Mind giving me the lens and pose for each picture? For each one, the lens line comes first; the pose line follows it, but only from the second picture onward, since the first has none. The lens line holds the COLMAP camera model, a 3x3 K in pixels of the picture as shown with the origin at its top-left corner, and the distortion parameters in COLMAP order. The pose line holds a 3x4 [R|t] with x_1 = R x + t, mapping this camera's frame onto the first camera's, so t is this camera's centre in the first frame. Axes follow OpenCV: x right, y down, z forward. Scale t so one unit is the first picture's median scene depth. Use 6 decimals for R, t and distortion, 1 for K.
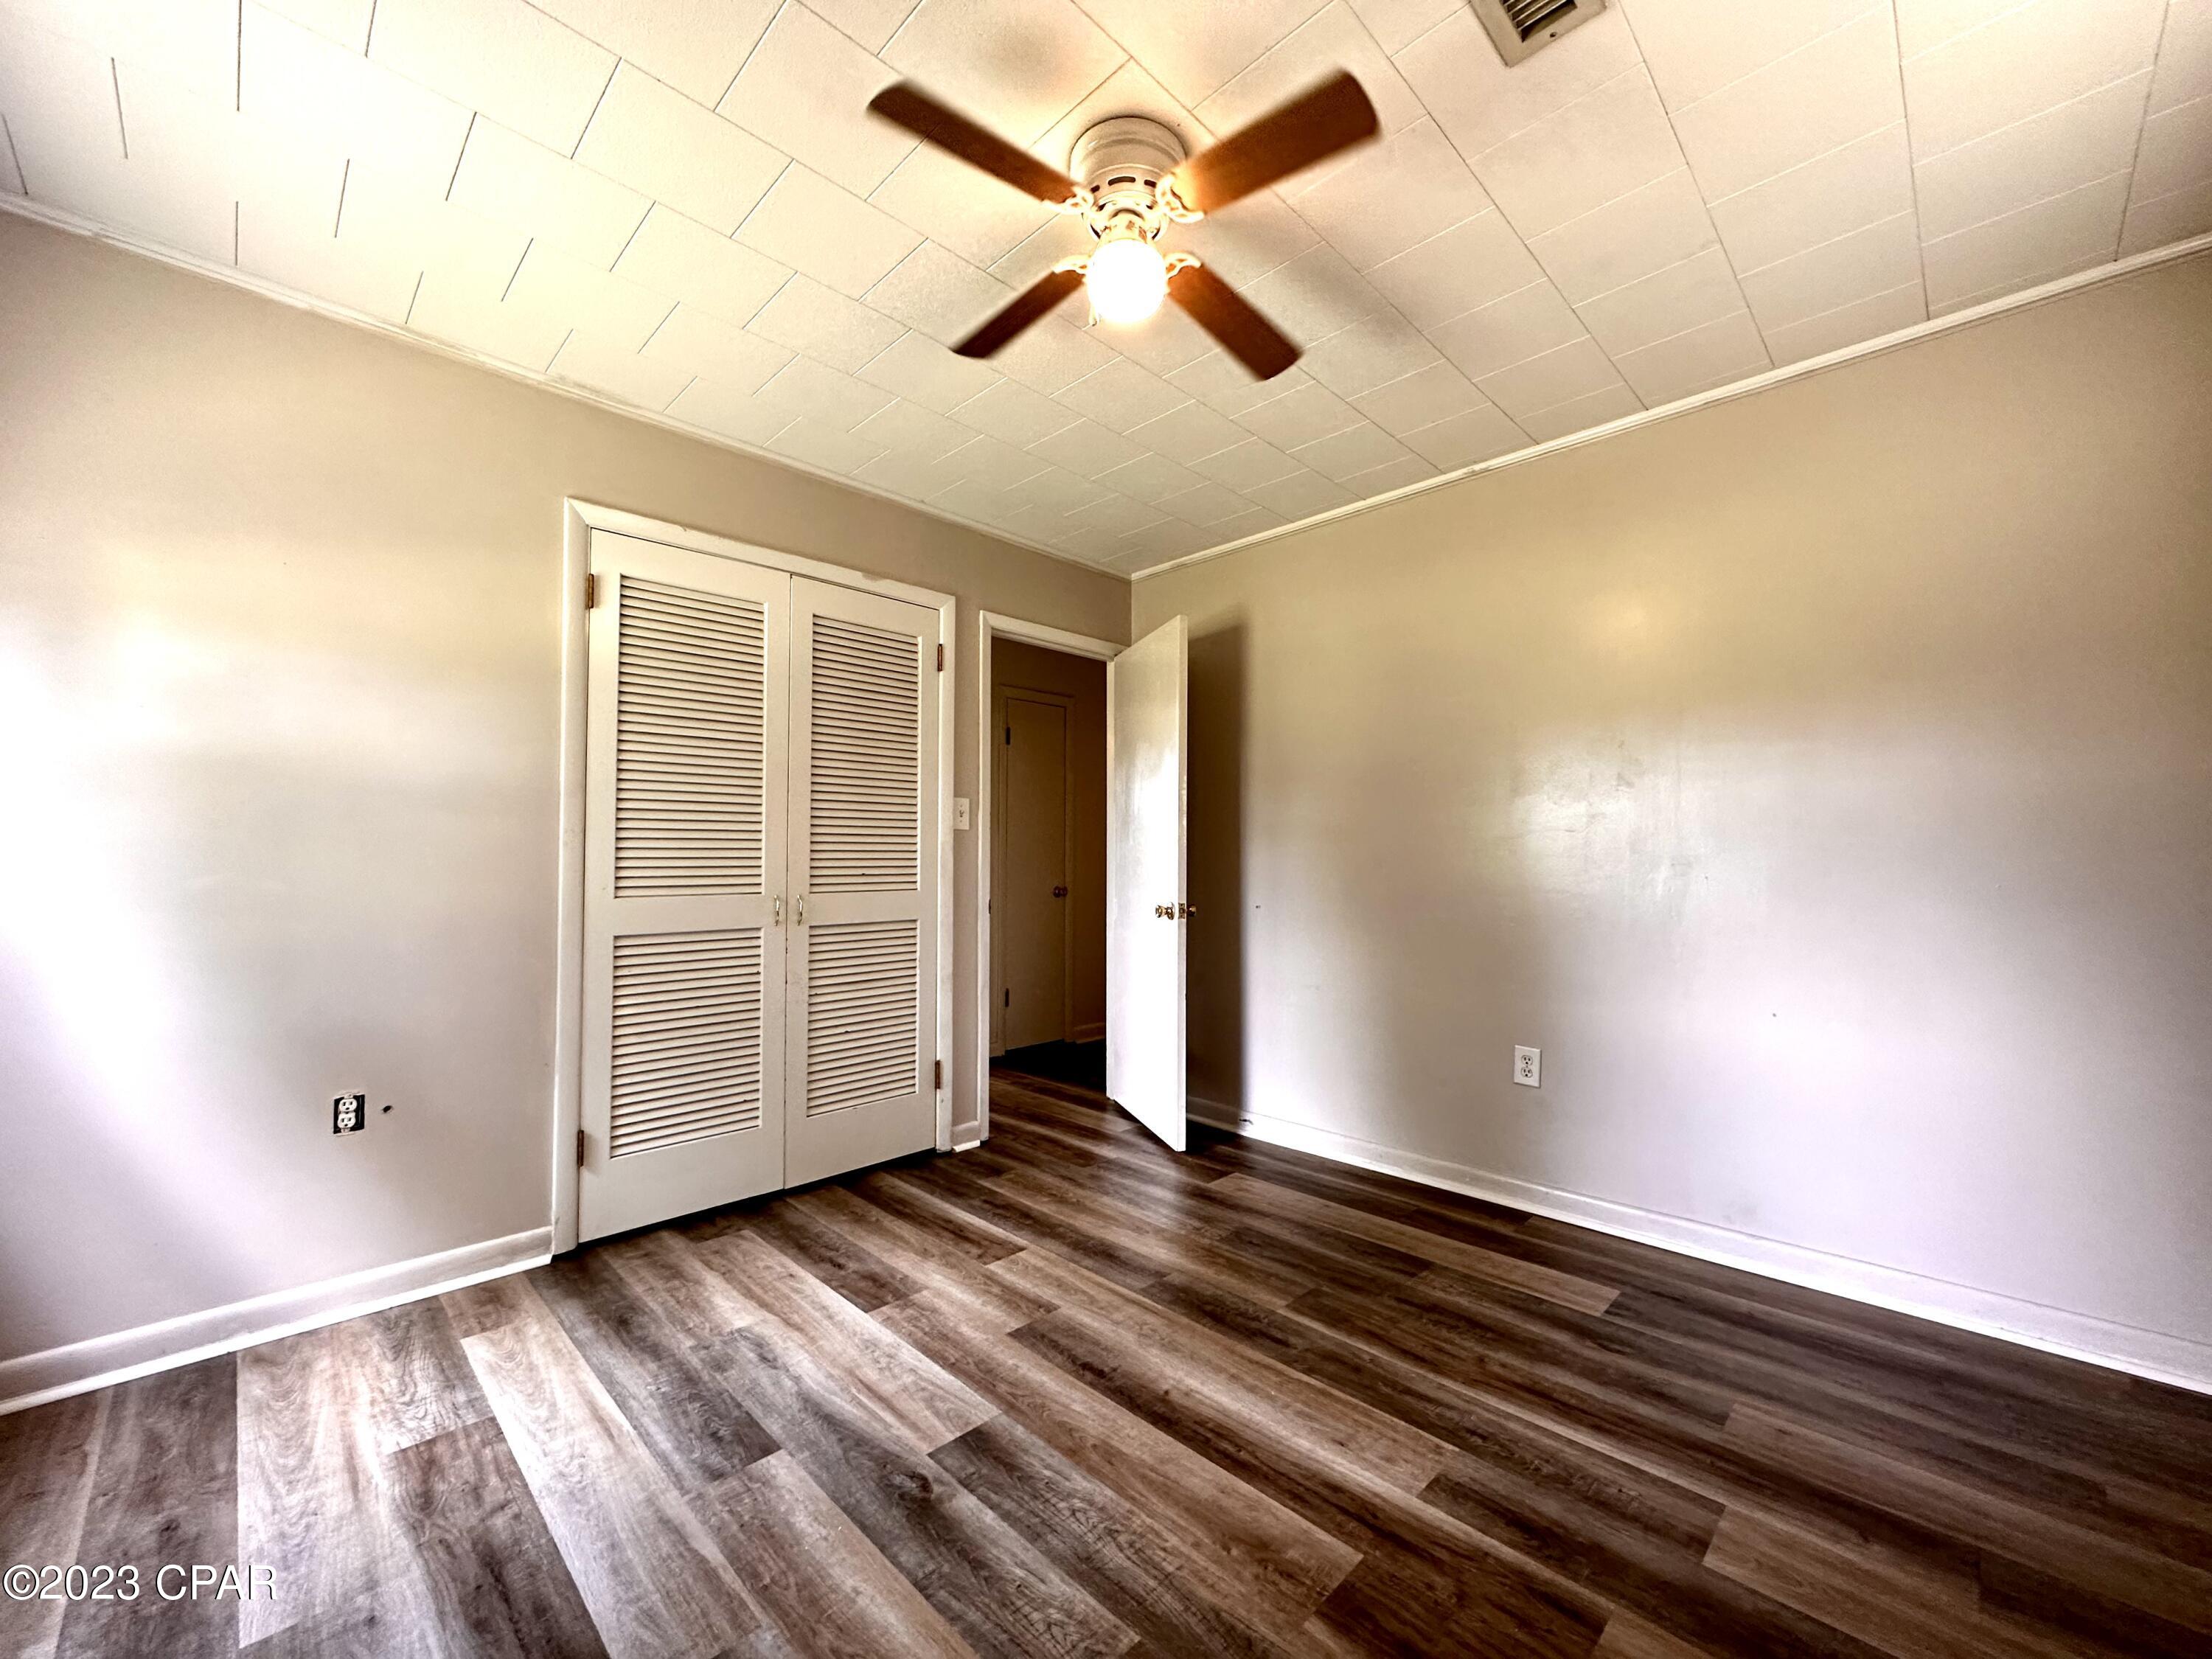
lens RADIAL K [[880.5, 0, 1112.0], [0, 880.5, 840.3], [0, 0, 1]] dist [-0.005096, 0.001624]
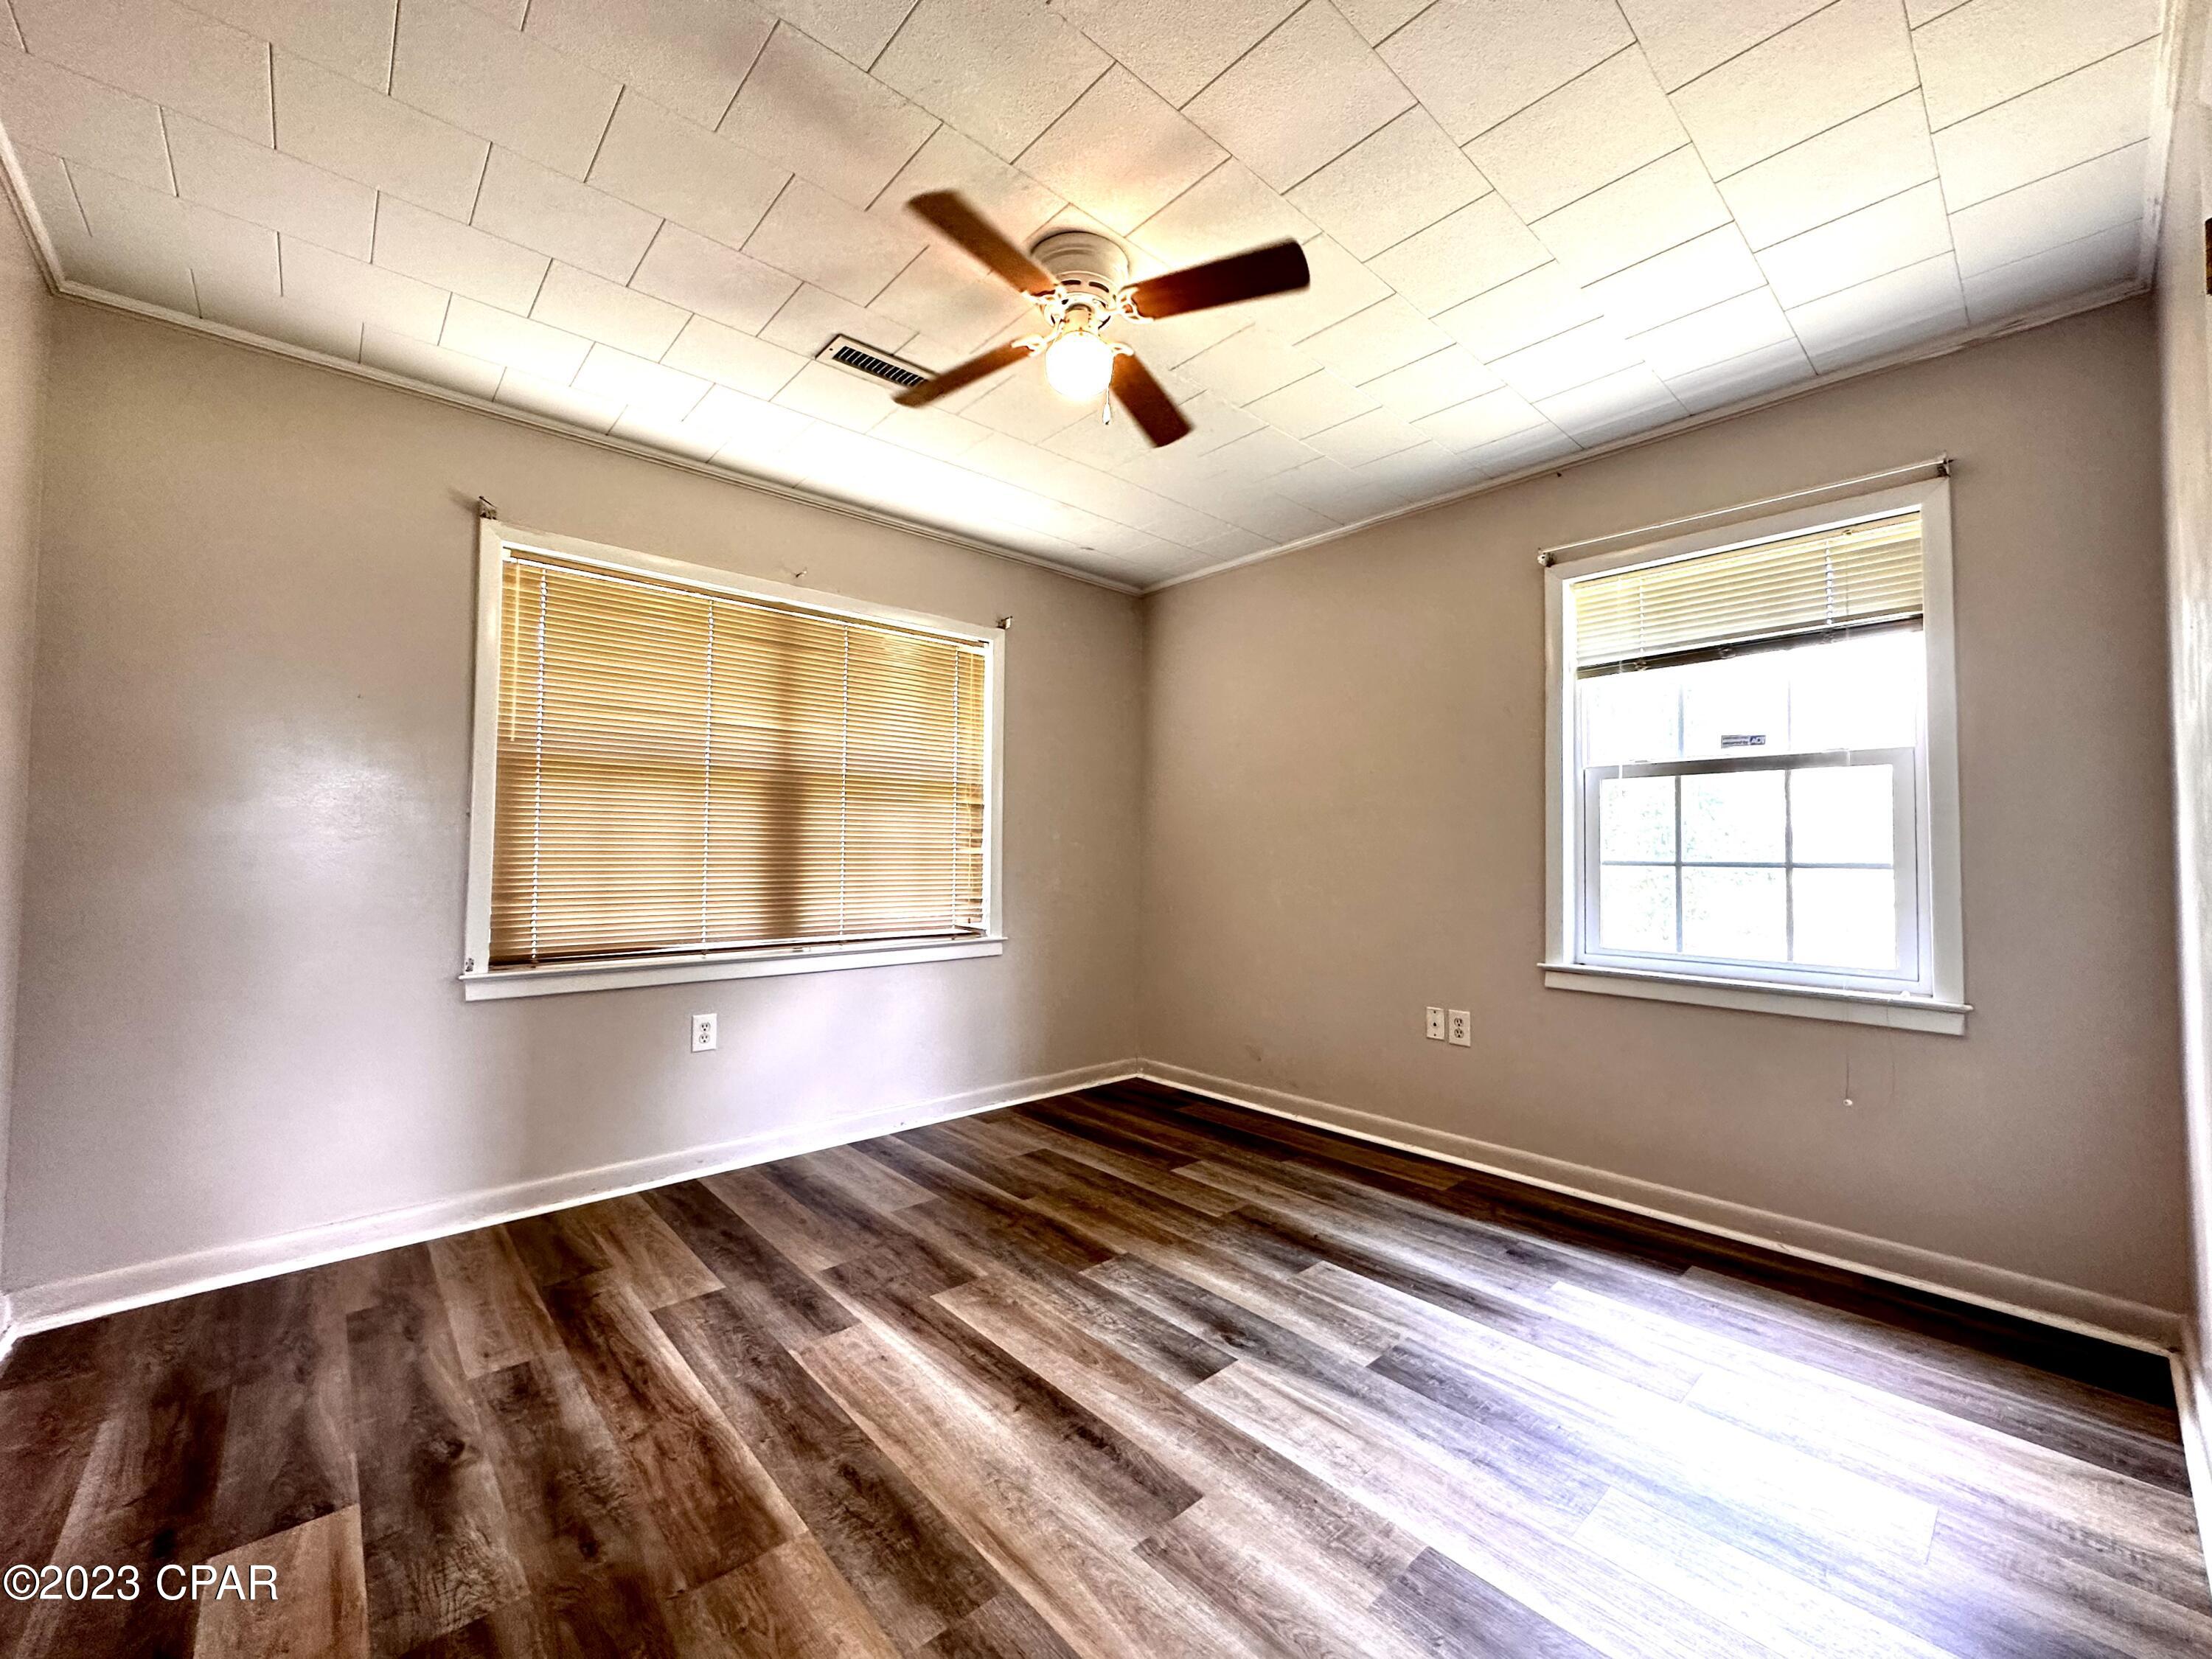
lens RADIAL K [[880.5, 0, 1105.3], [0, 880.5, 828.4], [0, 0, 1]] dist [-0.005096, 0.001624]
pose [[-0.998356, -0.008327, 0.056705, -0.087375], [-0.011554, 0.998318, -0.056810, 0.051046], [-0.056137, -0.057371, -0.996773, 2.085582]]
